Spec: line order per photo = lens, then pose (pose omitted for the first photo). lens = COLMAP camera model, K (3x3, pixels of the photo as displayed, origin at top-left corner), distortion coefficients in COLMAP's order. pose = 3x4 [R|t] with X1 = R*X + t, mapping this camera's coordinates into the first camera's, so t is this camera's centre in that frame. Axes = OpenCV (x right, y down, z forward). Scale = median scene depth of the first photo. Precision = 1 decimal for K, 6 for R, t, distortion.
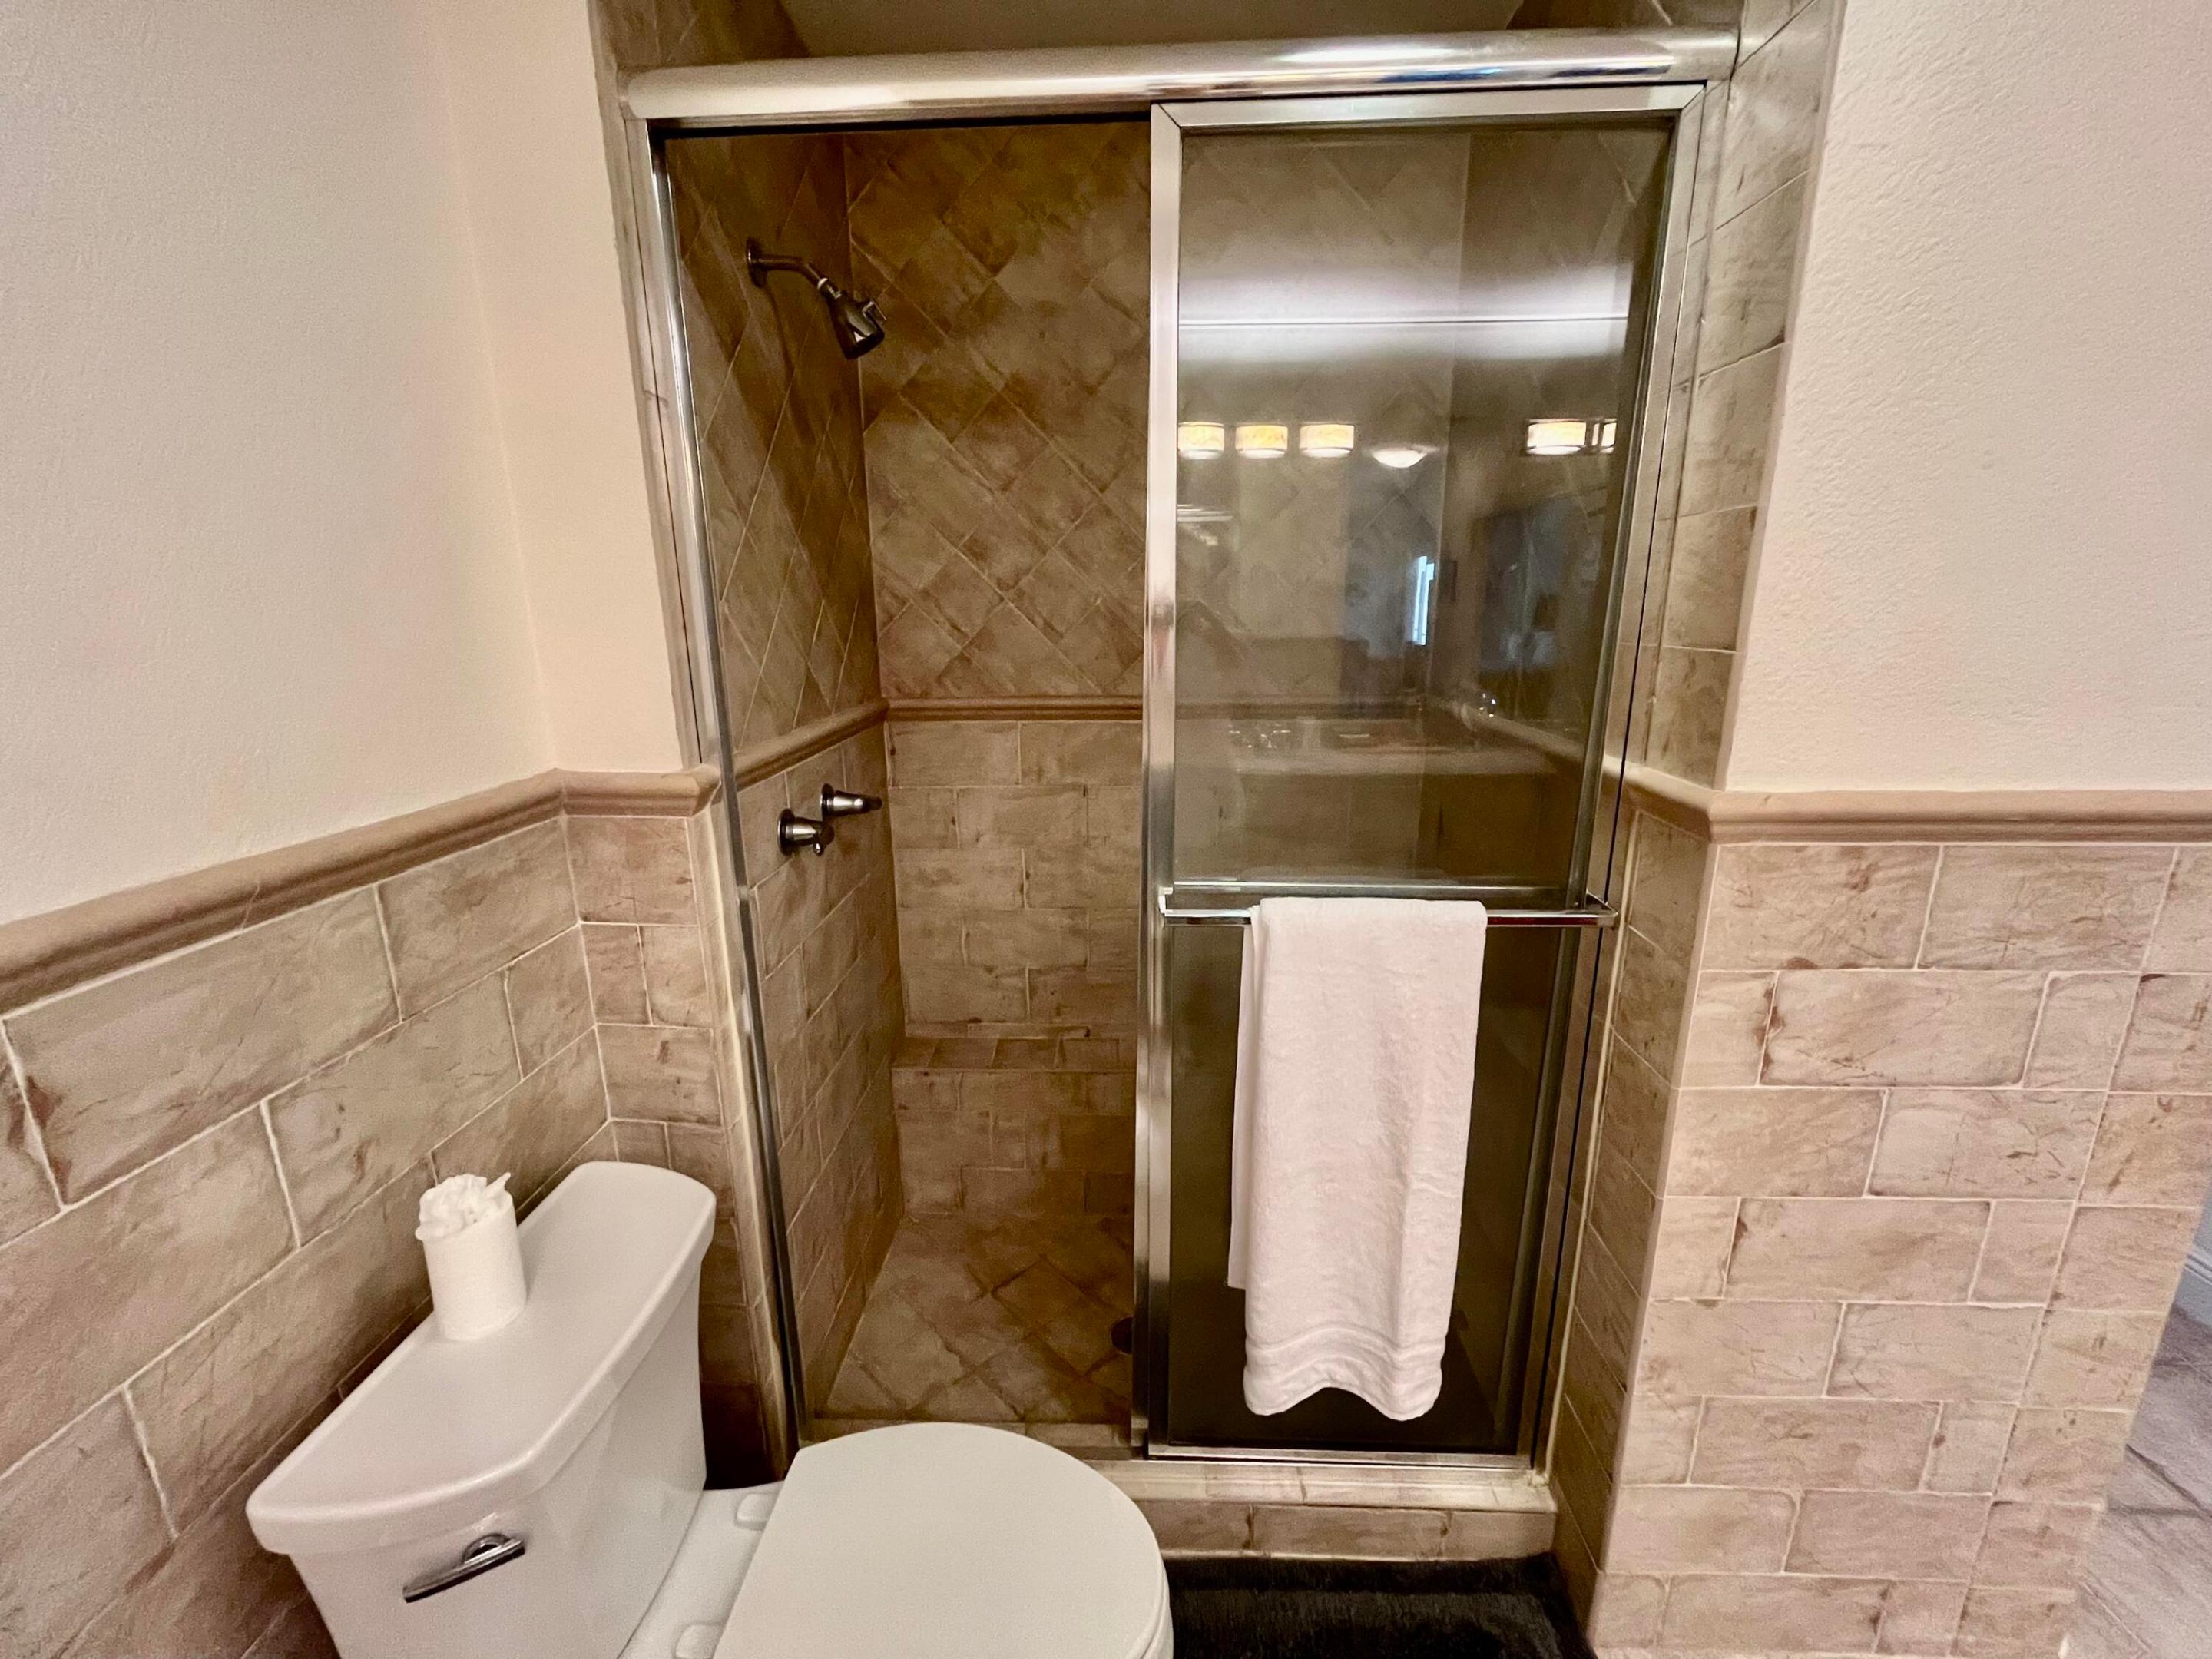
lens RADIAL K [[904.9, 0, 1099.7], [0, 904.9, 831.8], [0, 0, 1]] dist [-0.000571, -0.000368]
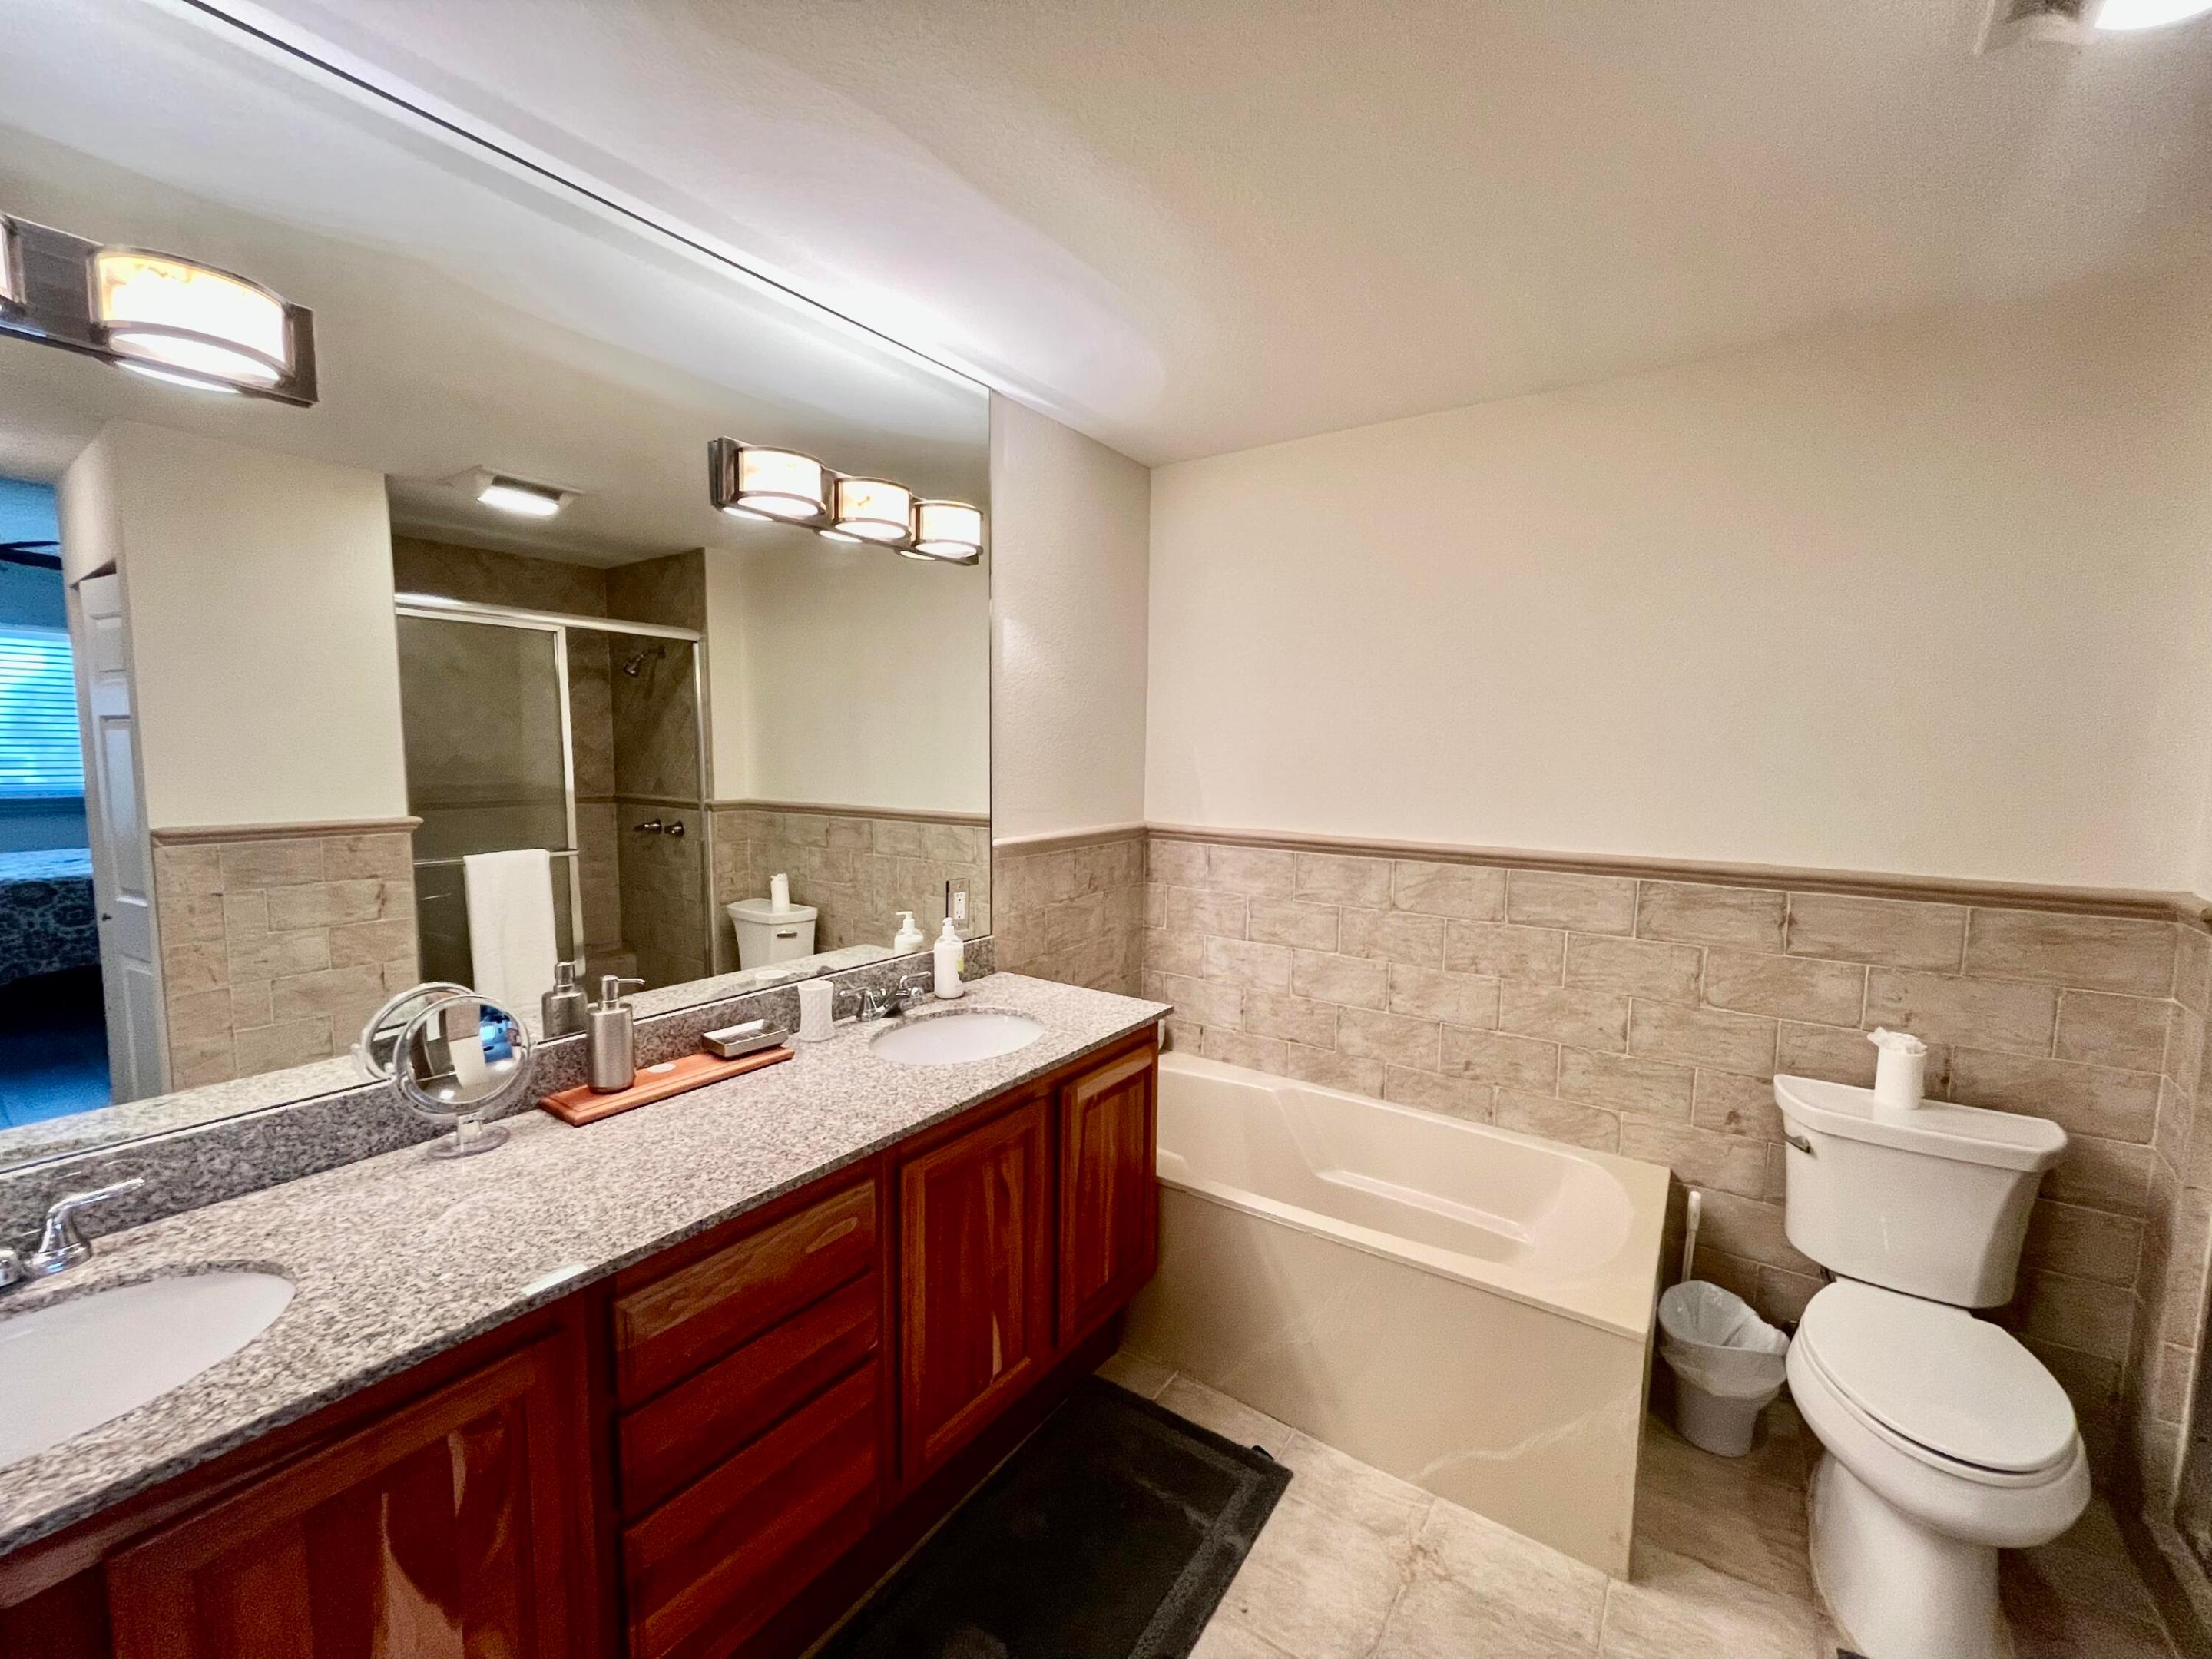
lens RADIAL K [[904.9, 0, 1099.7], [0, 904.9, 831.8], [0, 0, 1]] dist [-0.000571, -0.000368]
pose [[-0.535551, 0.086361, -0.840075, 1.742634], [-0.208779, 0.950340, 0.230794, -0.146625], [0.818288, 0.298992, -0.490925, 0.270034]]
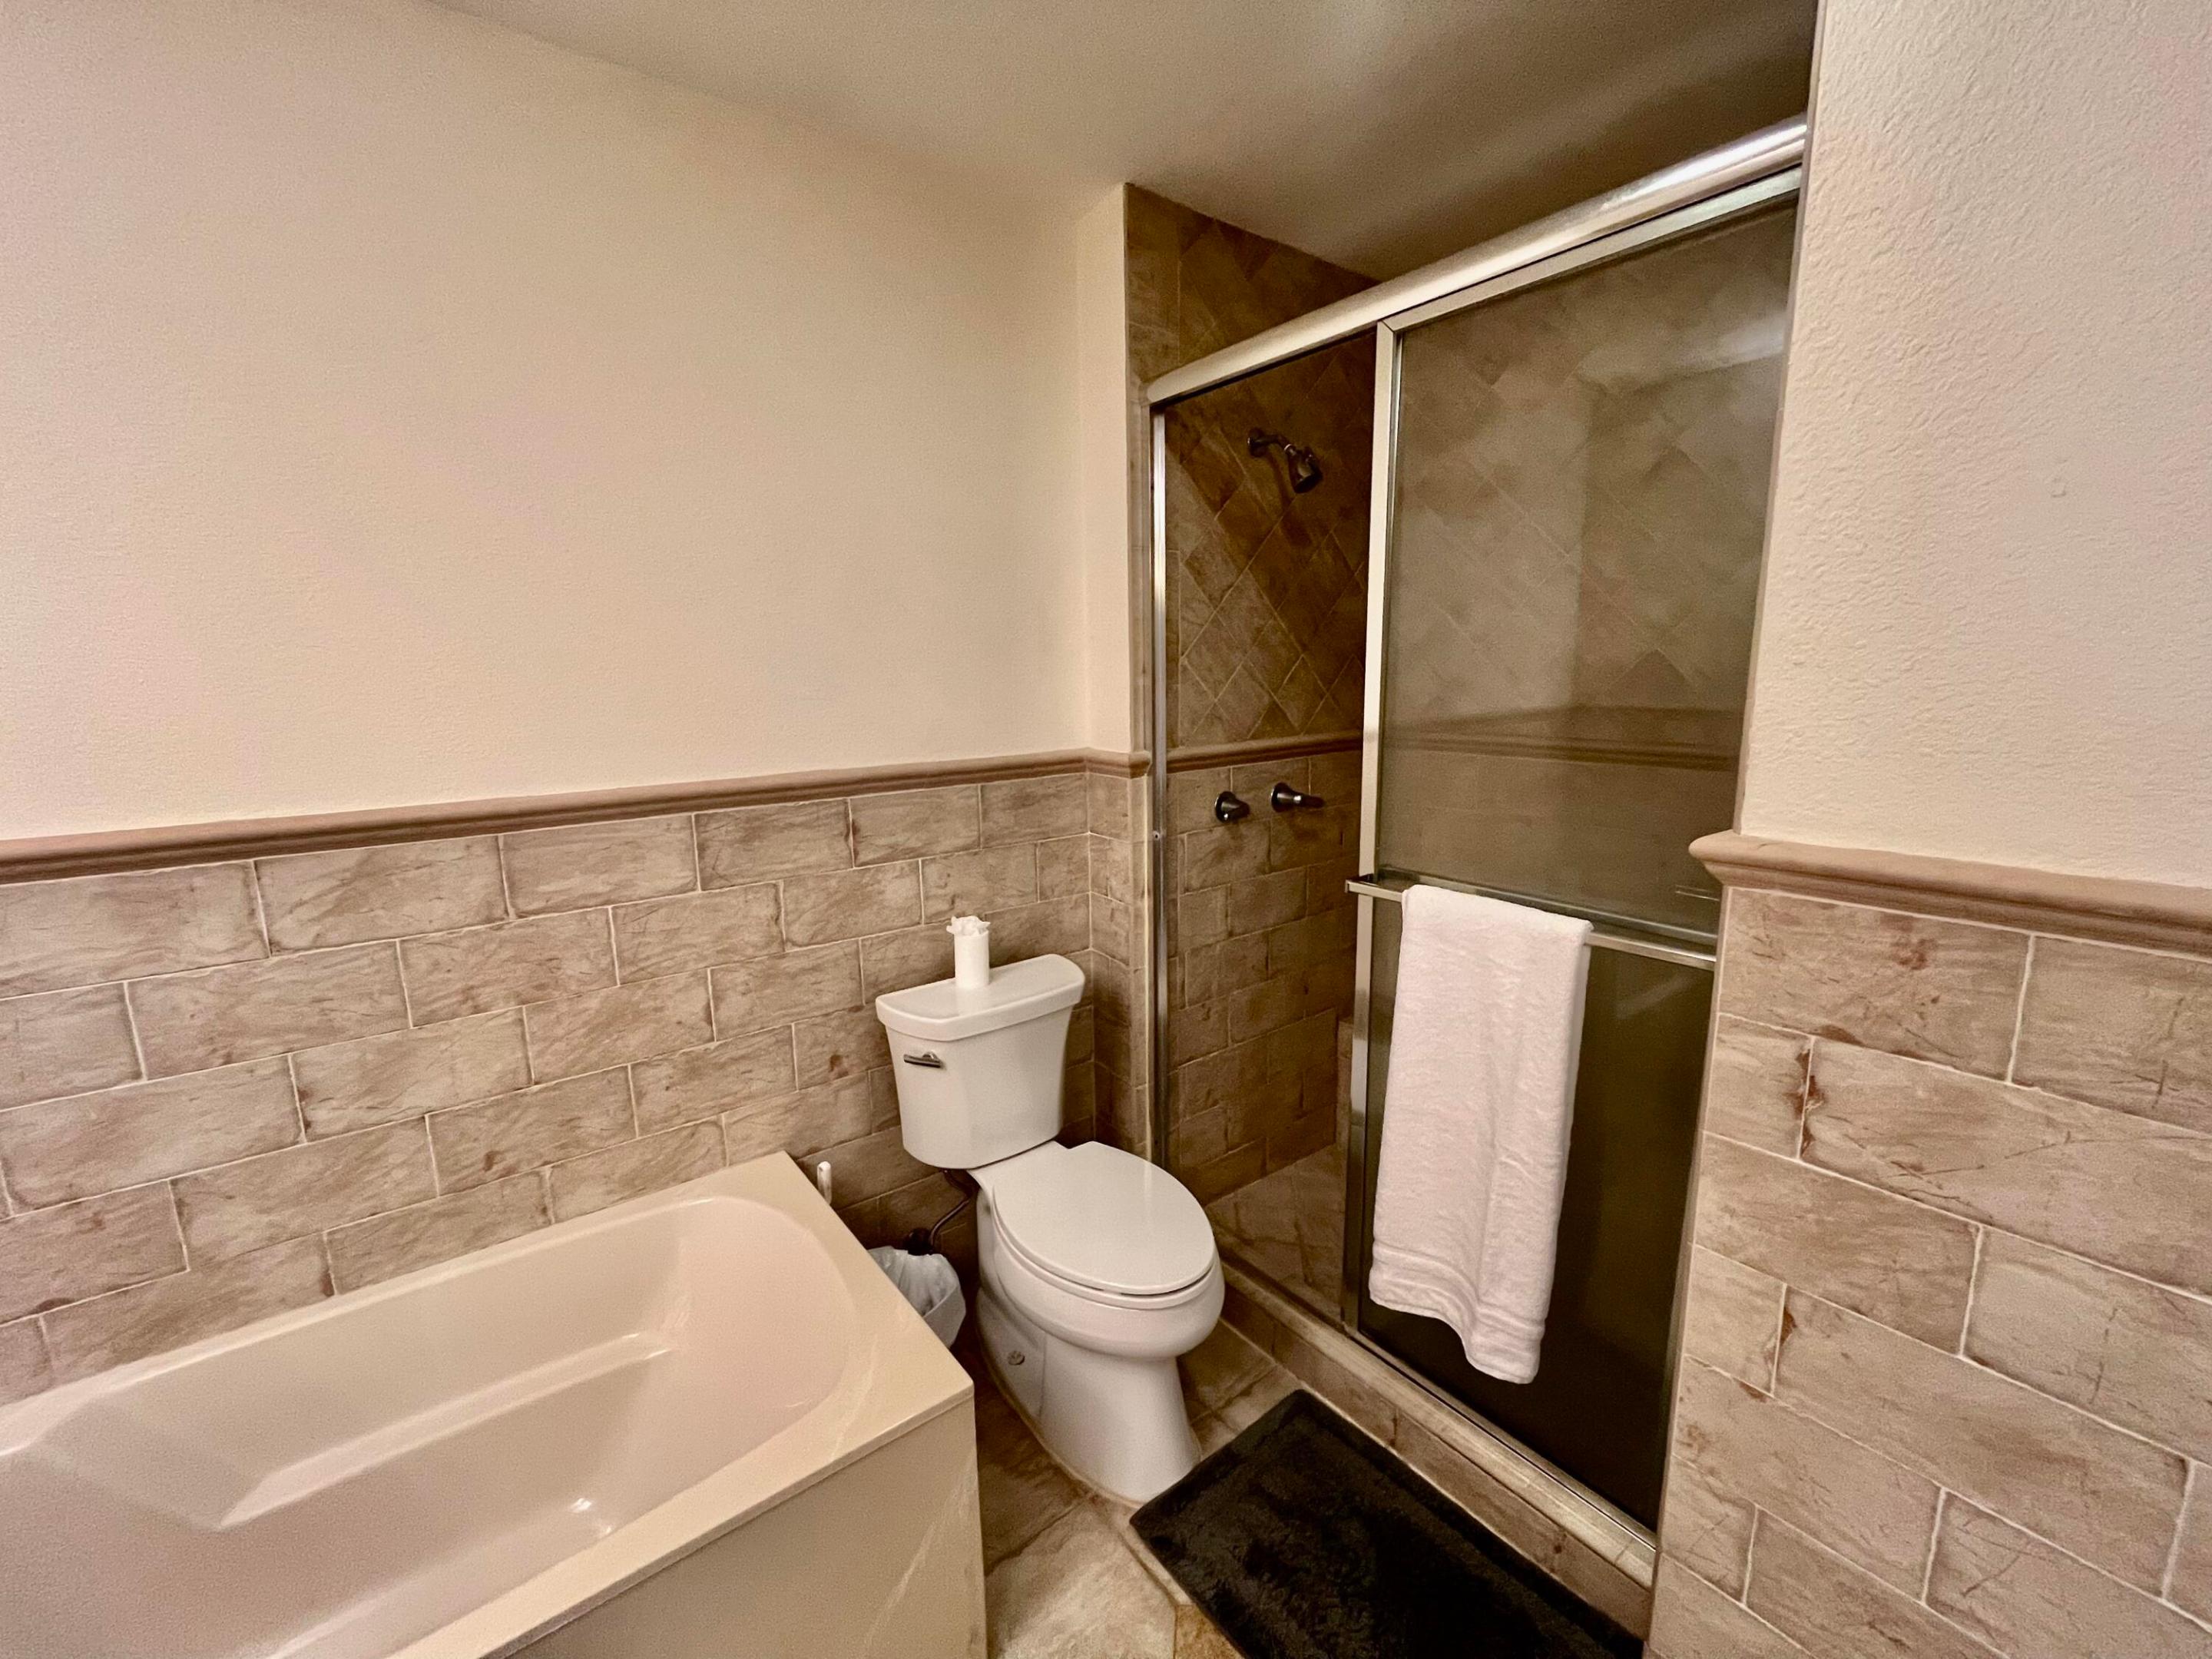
lens RADIAL K [[904.9, 0, 1099.7], [0, 904.9, 831.8], [0, 0, 1]] dist [-0.000571, -0.000368]
pose [[0.636962, 0.137571, -0.758520, 0.945795], [-0.175037, 0.984058, 0.031490, 0.043229], [0.750760, 0.112711, 0.650888, -0.195371]]
